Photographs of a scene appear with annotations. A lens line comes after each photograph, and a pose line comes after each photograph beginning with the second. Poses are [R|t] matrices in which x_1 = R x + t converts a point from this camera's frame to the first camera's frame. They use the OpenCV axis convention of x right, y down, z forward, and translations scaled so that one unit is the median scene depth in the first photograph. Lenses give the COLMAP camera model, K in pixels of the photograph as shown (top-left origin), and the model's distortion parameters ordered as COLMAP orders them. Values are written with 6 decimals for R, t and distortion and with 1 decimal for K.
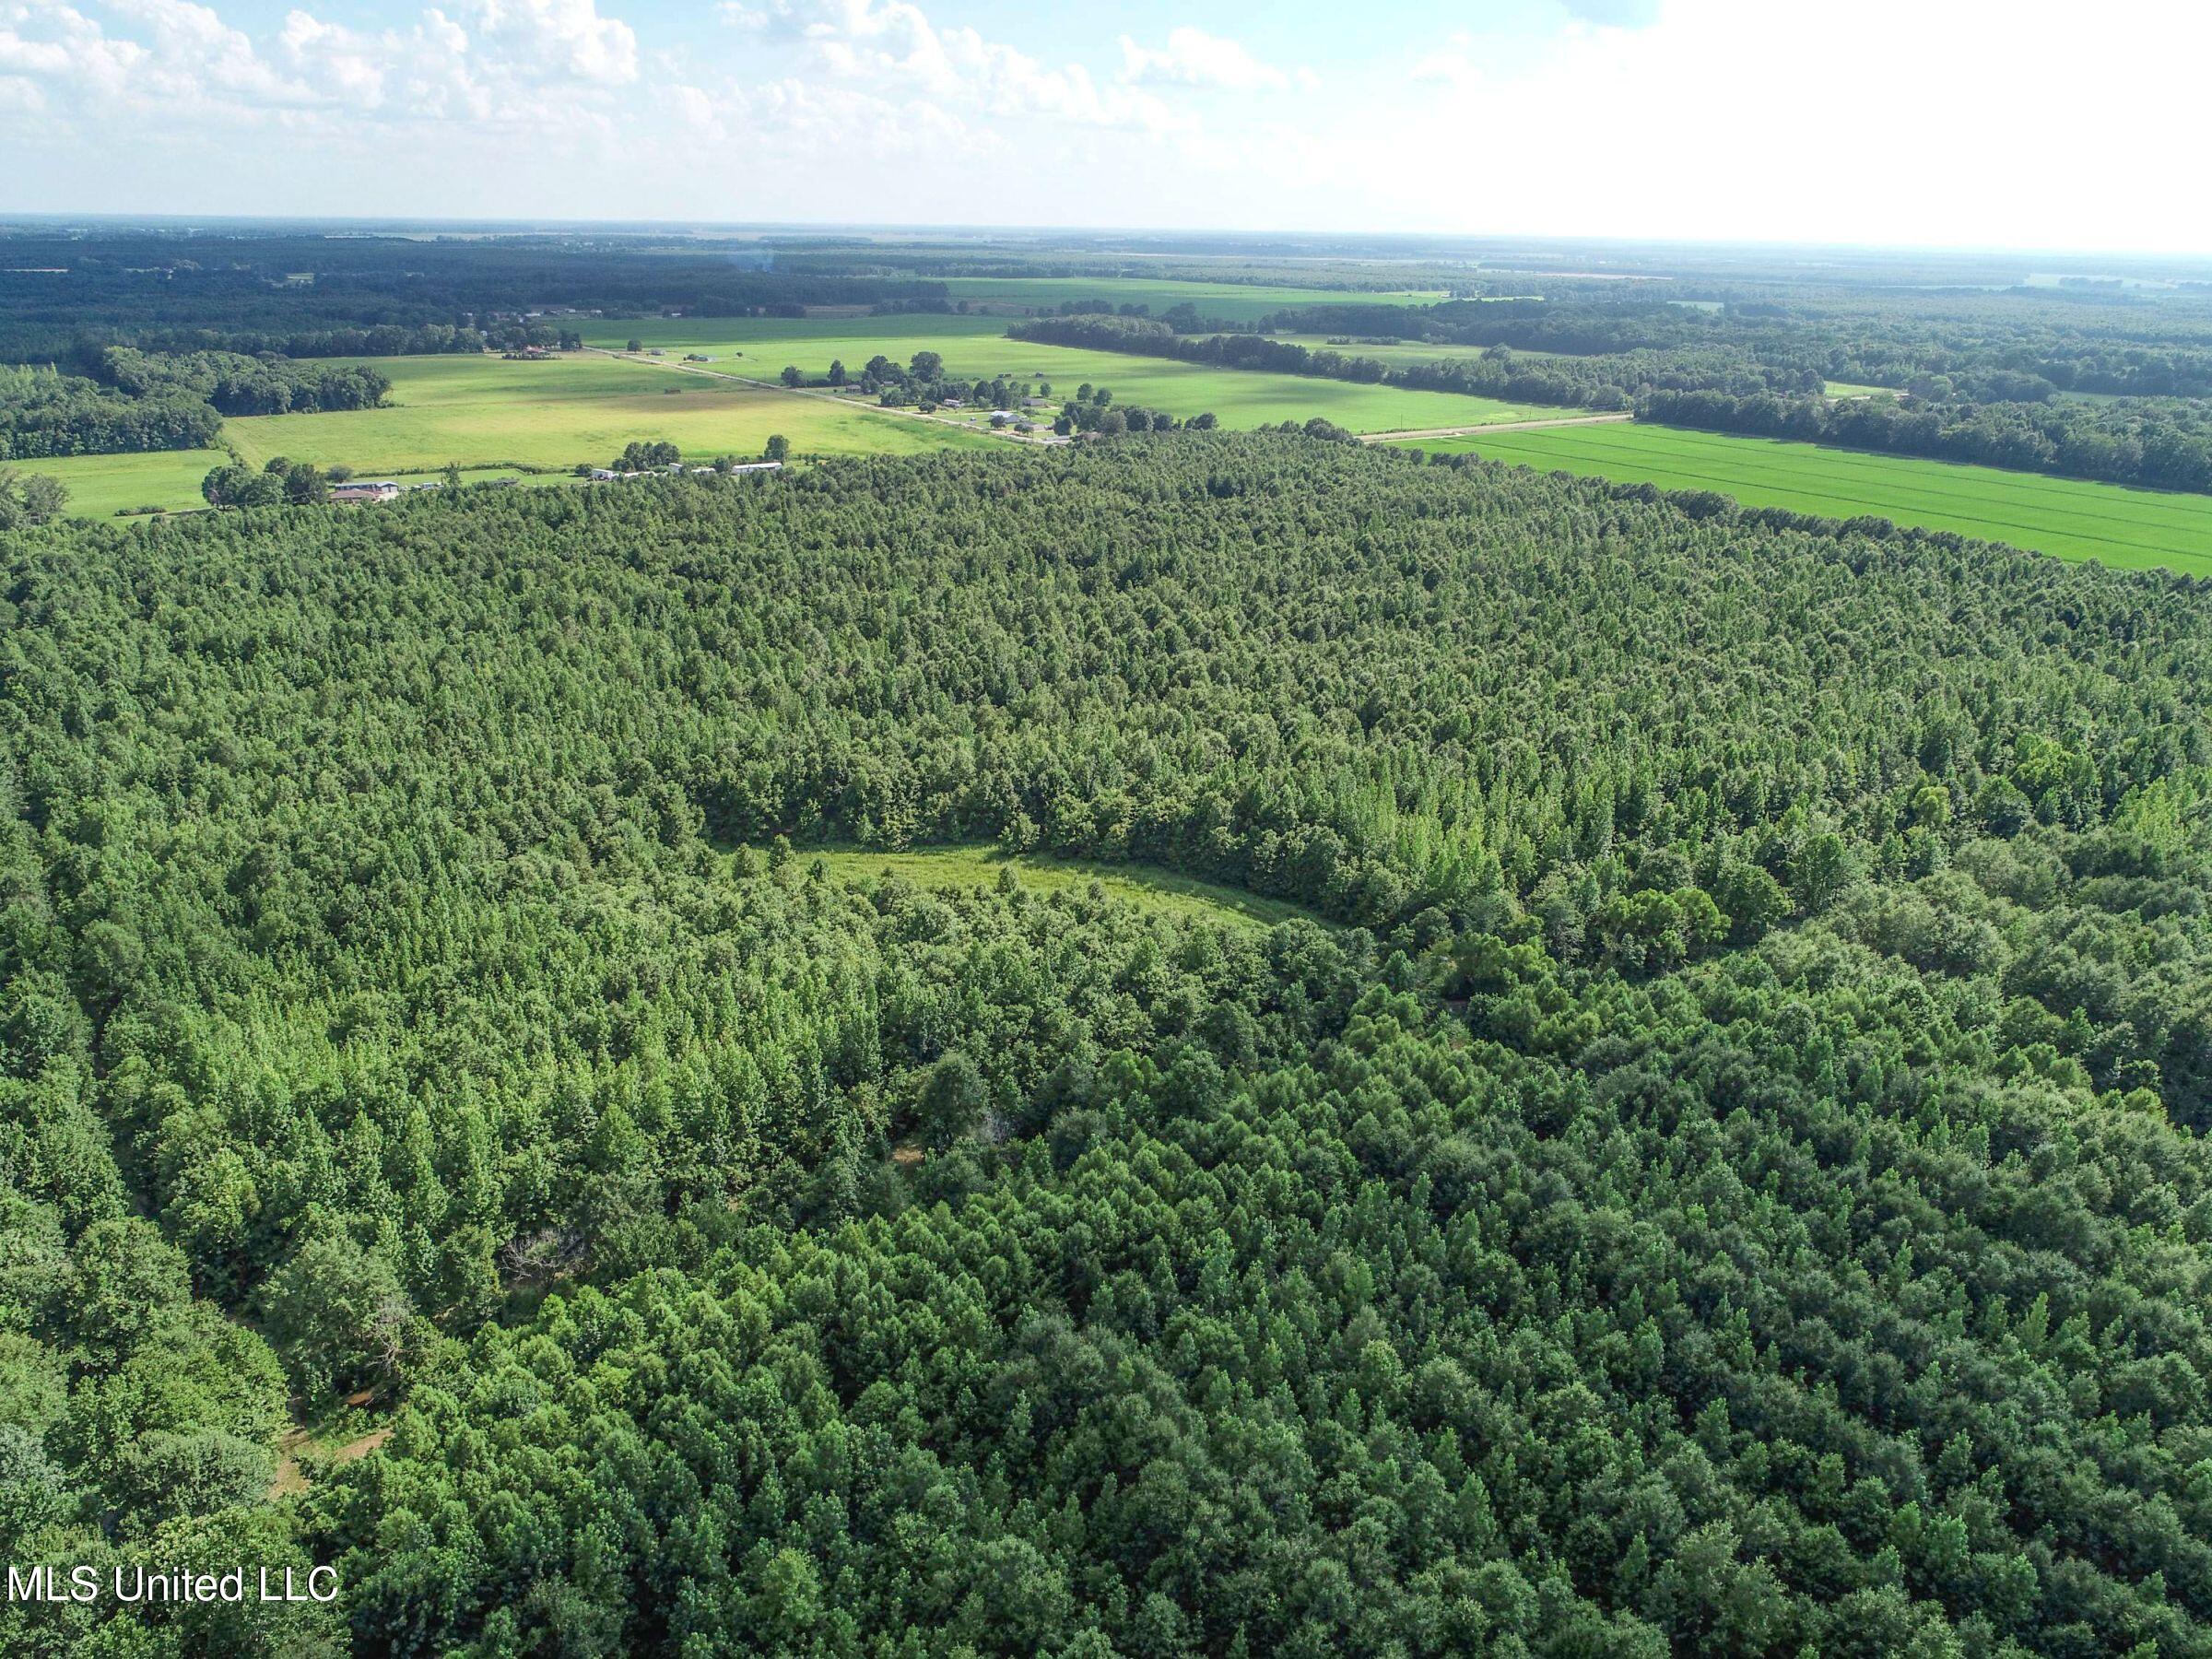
lens RADIAL K [[1637.8, 0, 1121.3], [0, 1637.8, 815.9], [0, 0, 1]] dist [0.000379, -0.002183]
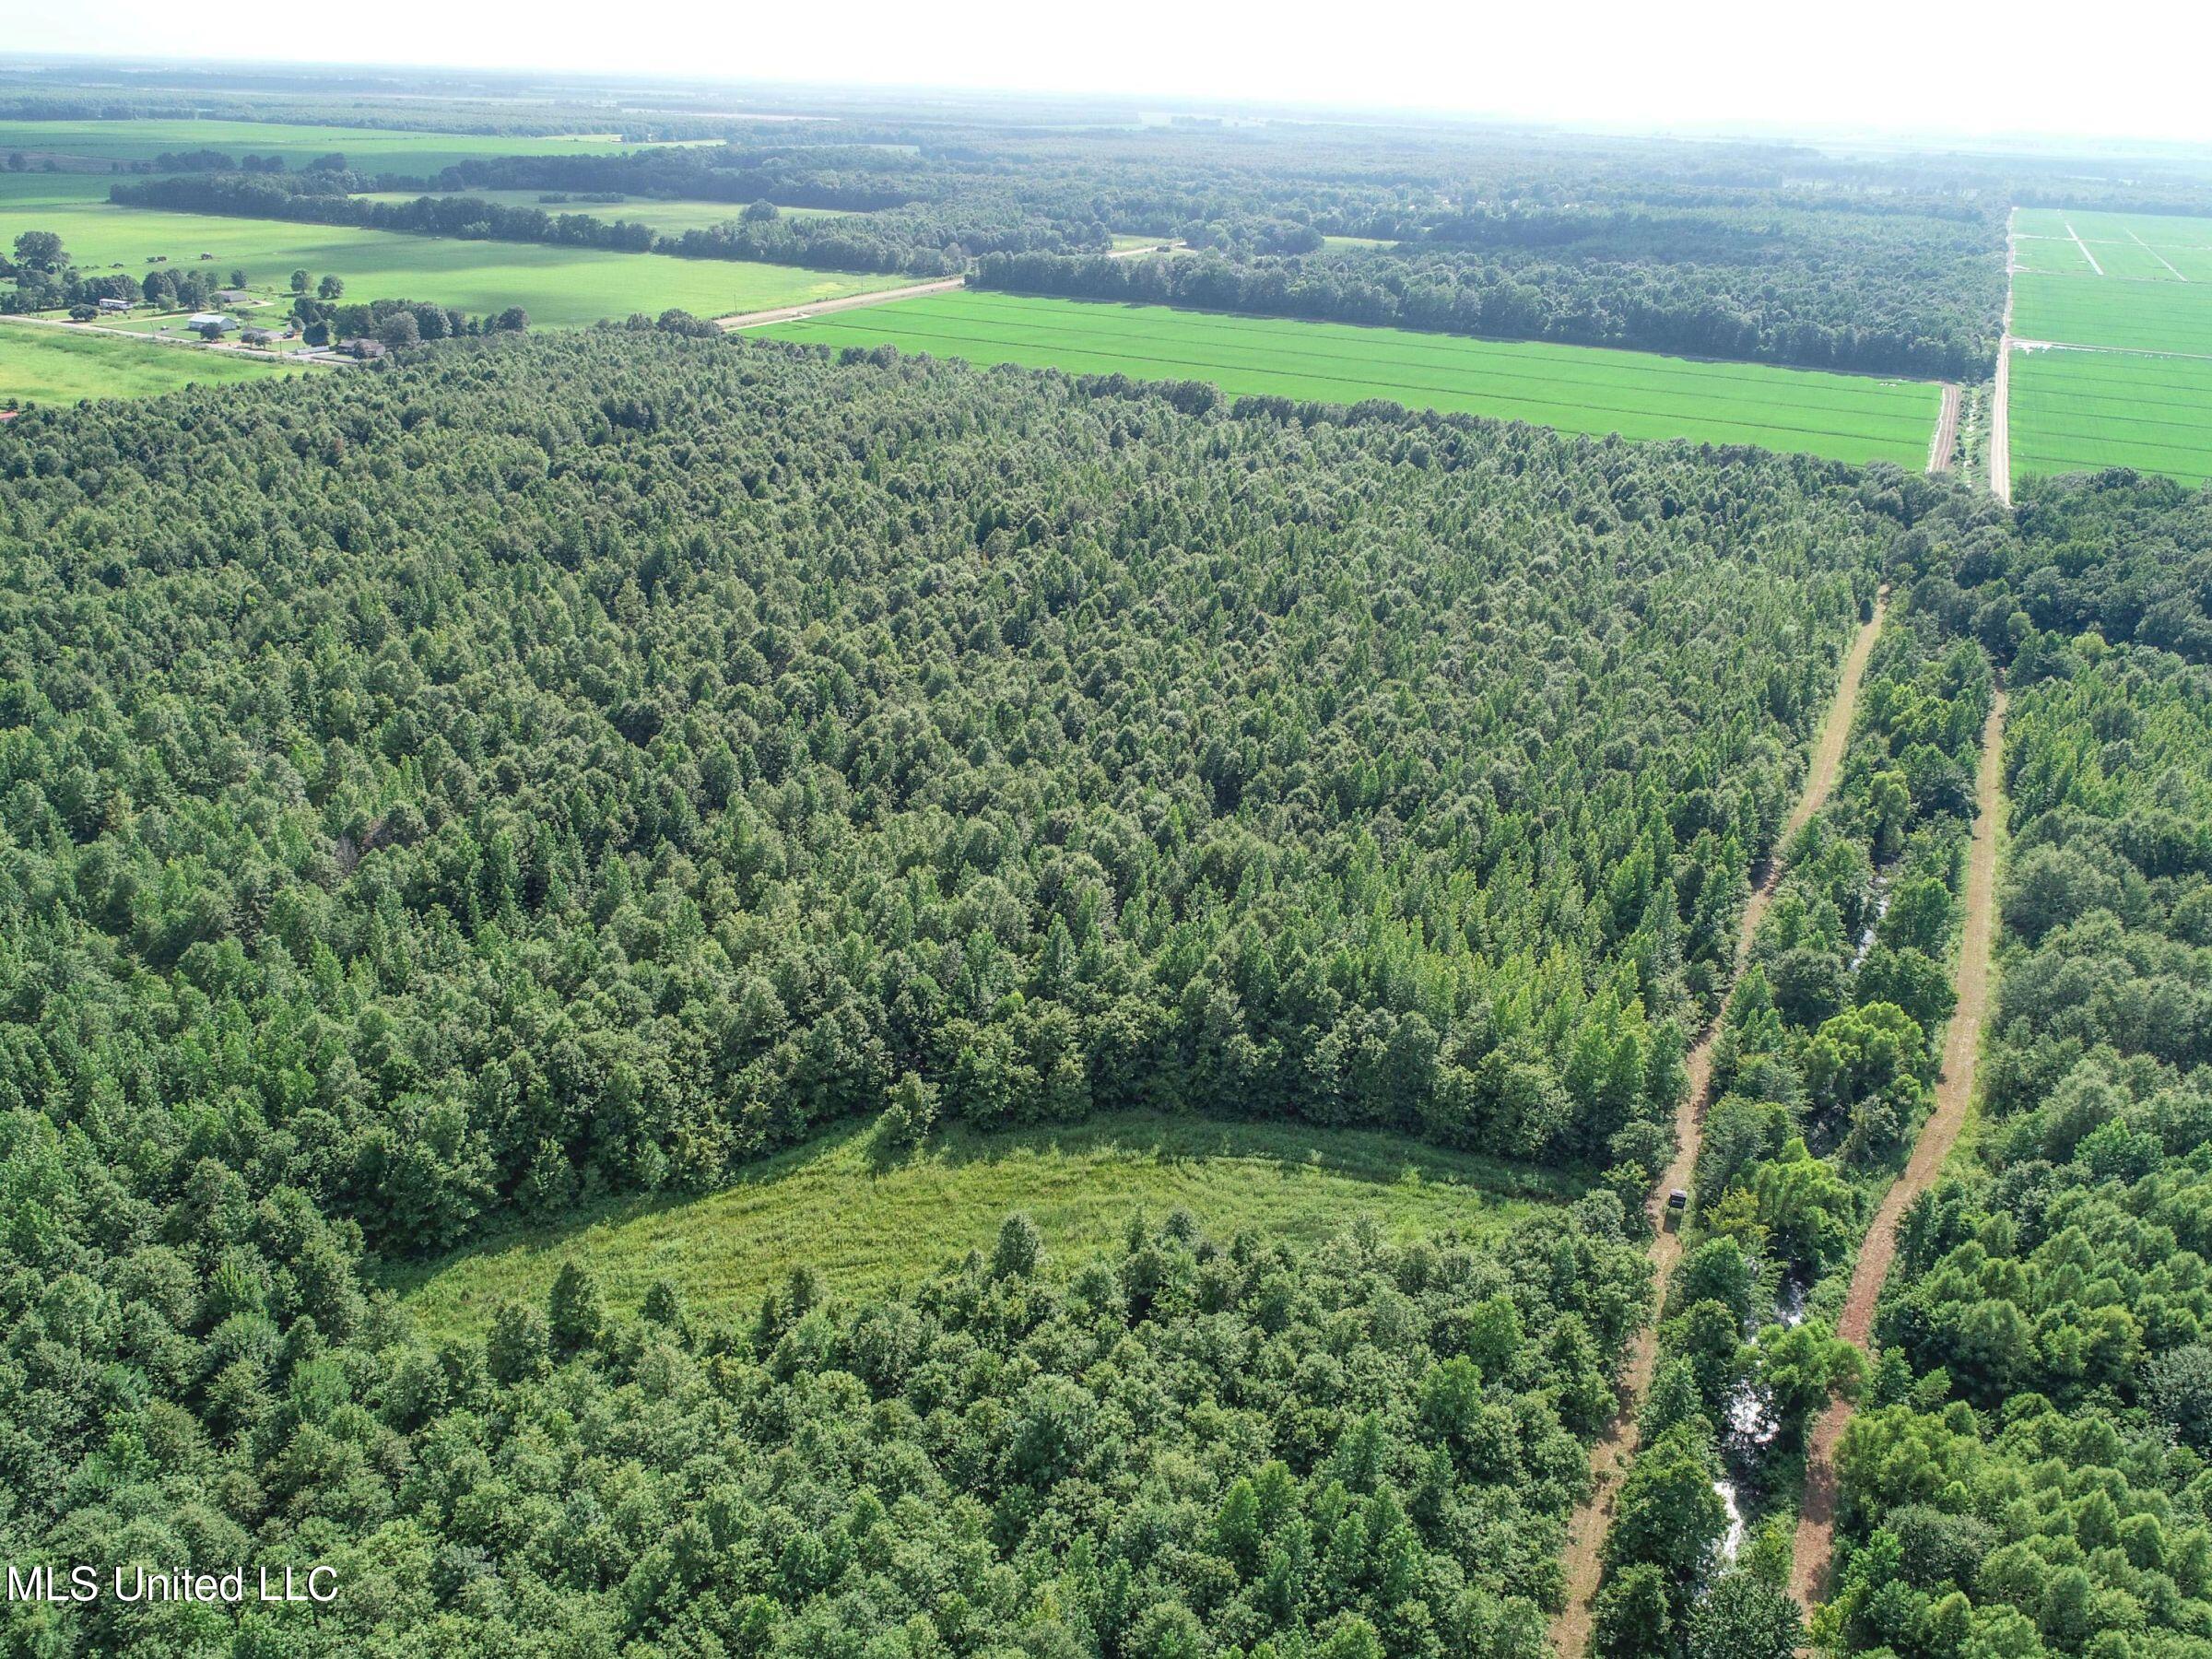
lens RADIAL K [[1637.8, 0, 1121.3], [0, 1637.8, 815.9], [0, 0, 1]] dist [0.000379, -0.002183]
pose [[0.881254, -0.186940, 0.434102, -0.118538], [0.148749, 0.981482, 0.120691, -0.078820], [-0.448625, -0.041788, 0.892742, 0.203048]]
